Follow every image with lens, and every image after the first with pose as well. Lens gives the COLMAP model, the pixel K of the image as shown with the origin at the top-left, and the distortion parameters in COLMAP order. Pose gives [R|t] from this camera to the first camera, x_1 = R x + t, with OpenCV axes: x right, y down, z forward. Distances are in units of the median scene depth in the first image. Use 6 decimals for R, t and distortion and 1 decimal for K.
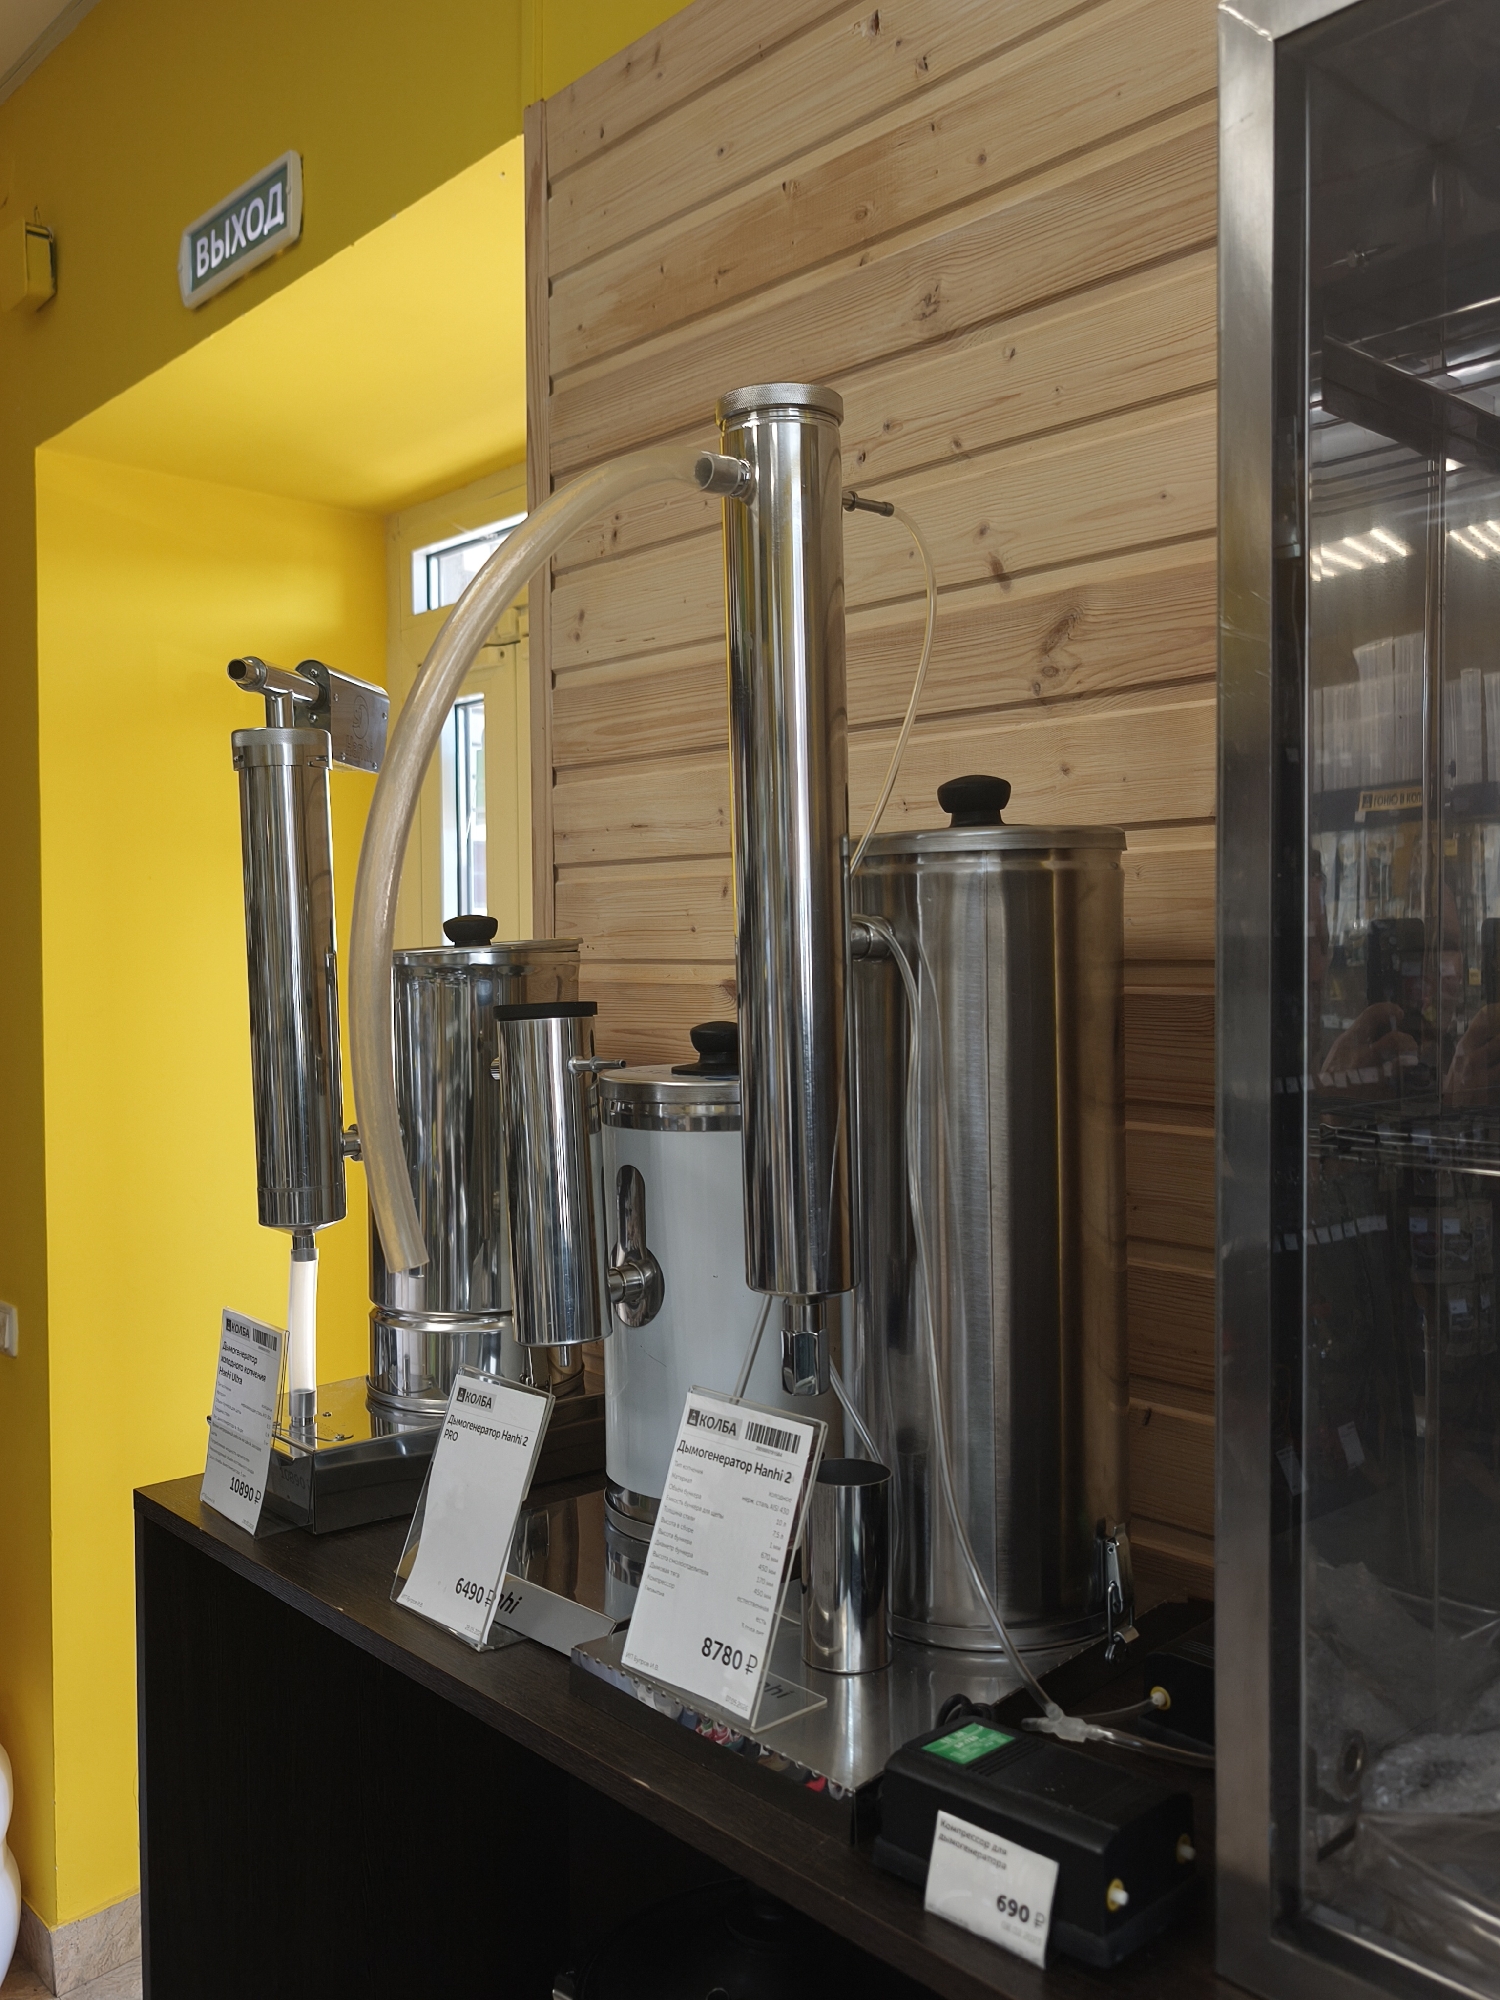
lens RADIAL K [[1661.0, 0, 750.0], [0, 1661.0, 1000.0], [0, 0, 1]] dist [0.016092, -0.011230]
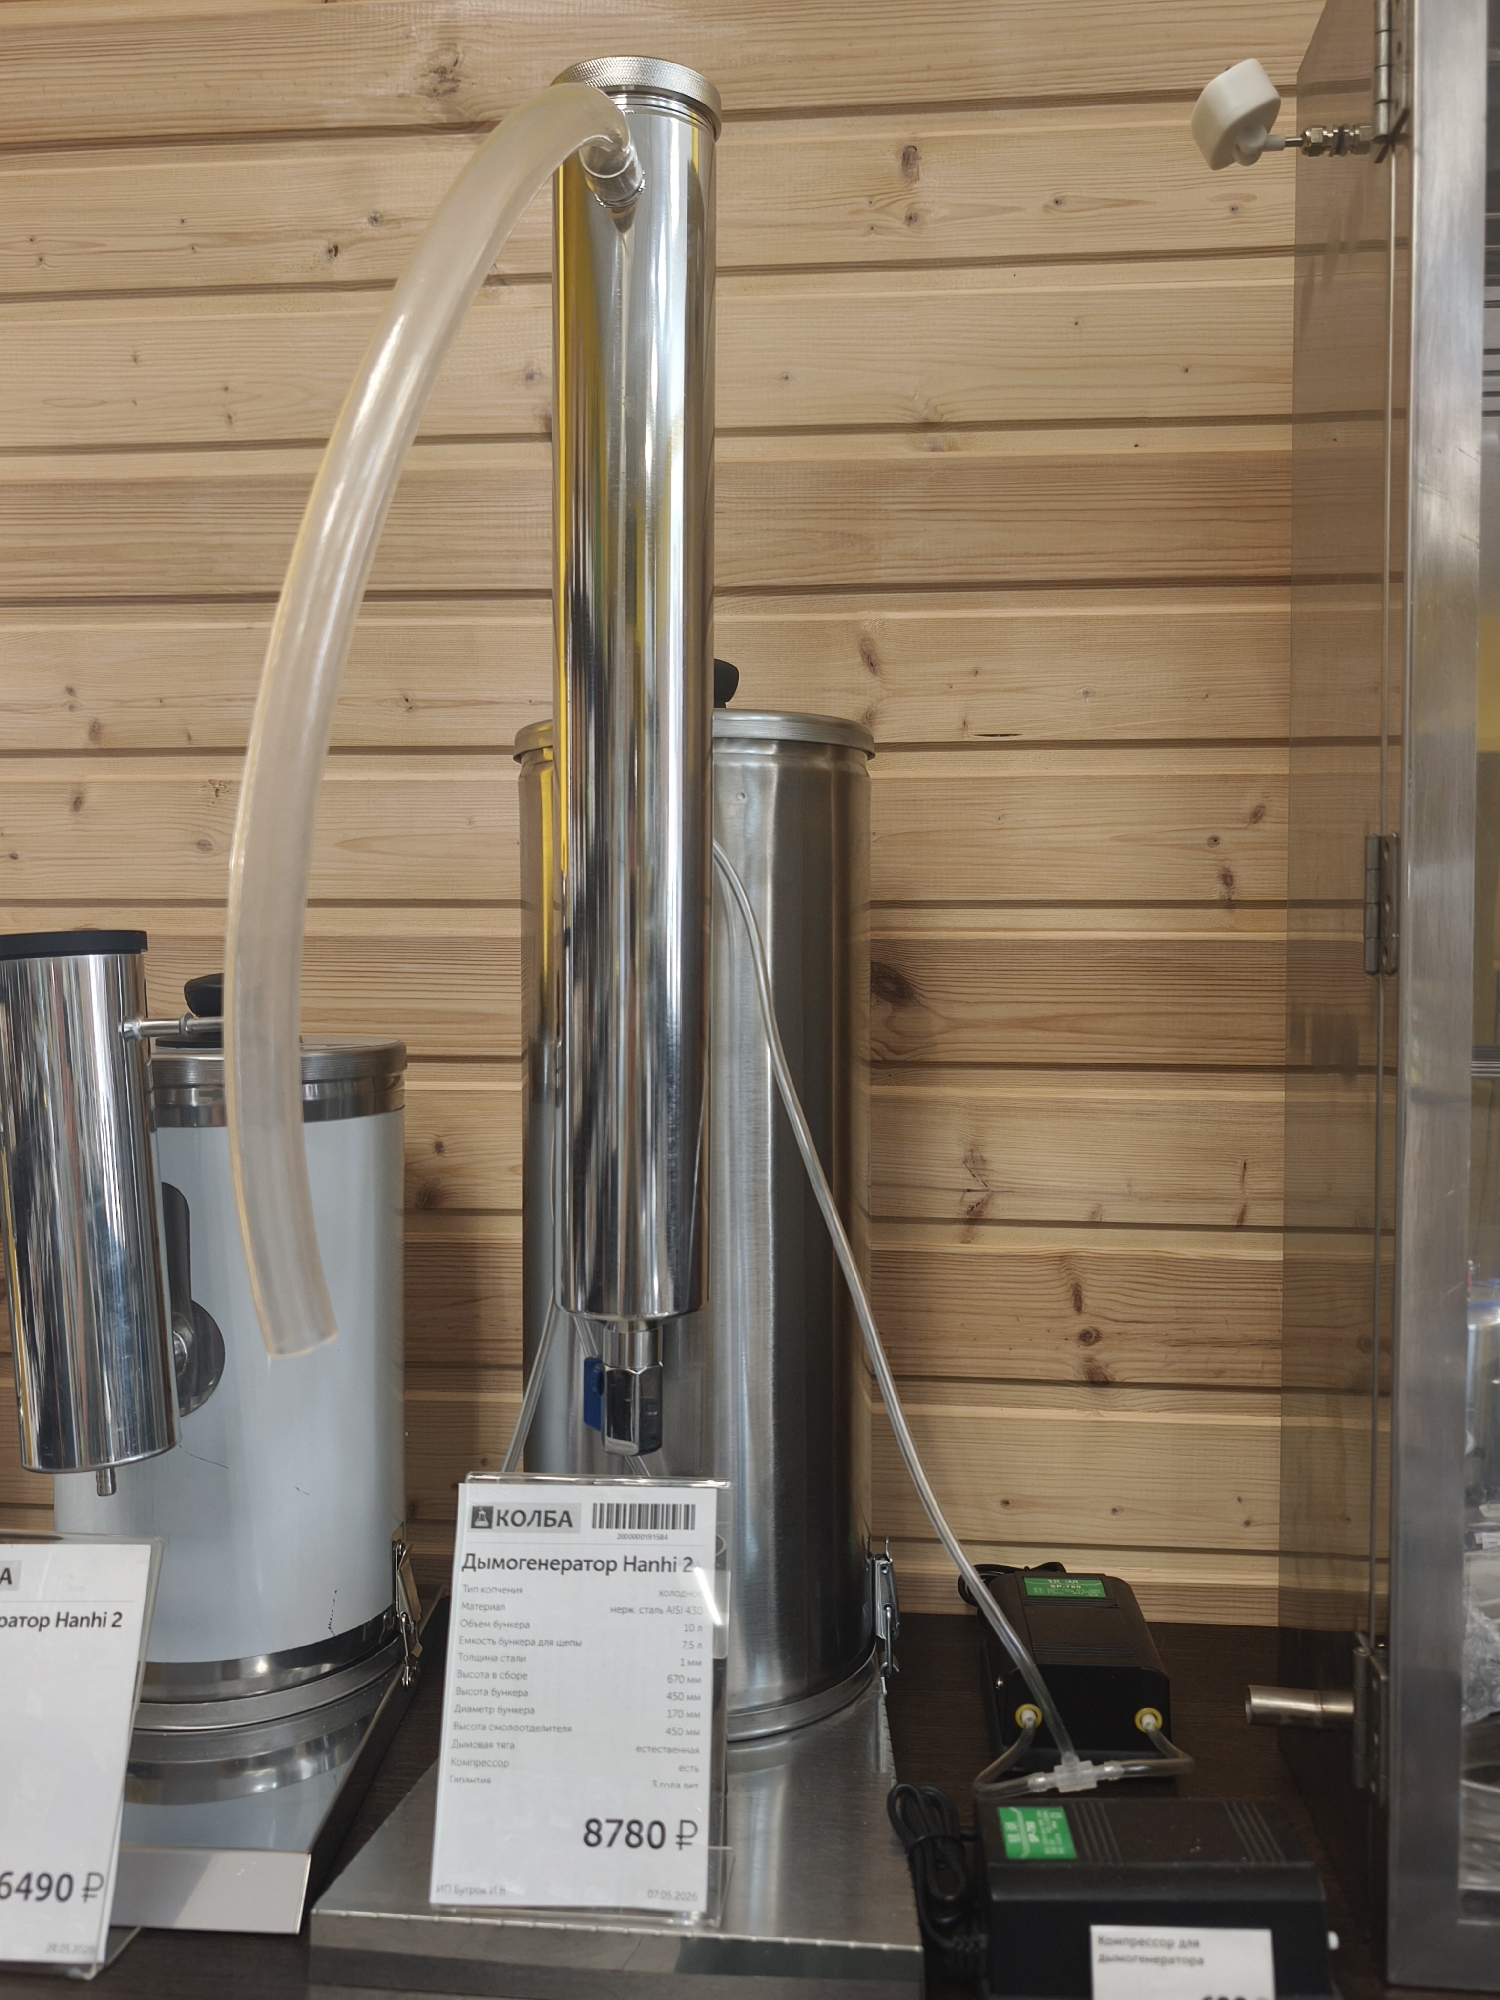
lens RADIAL K [[1671.6, 0, 750.0], [0, 1671.6, 1000.0], [0, 0, 1]] dist [-0.010458, -0.000153]
pose [[0.756769, -0.011110, 0.653588, -0.420766], [0.019151, 0.999803, -0.005178, 0.043007], [-0.653402, 0.016435, 0.756833, 0.414072]]
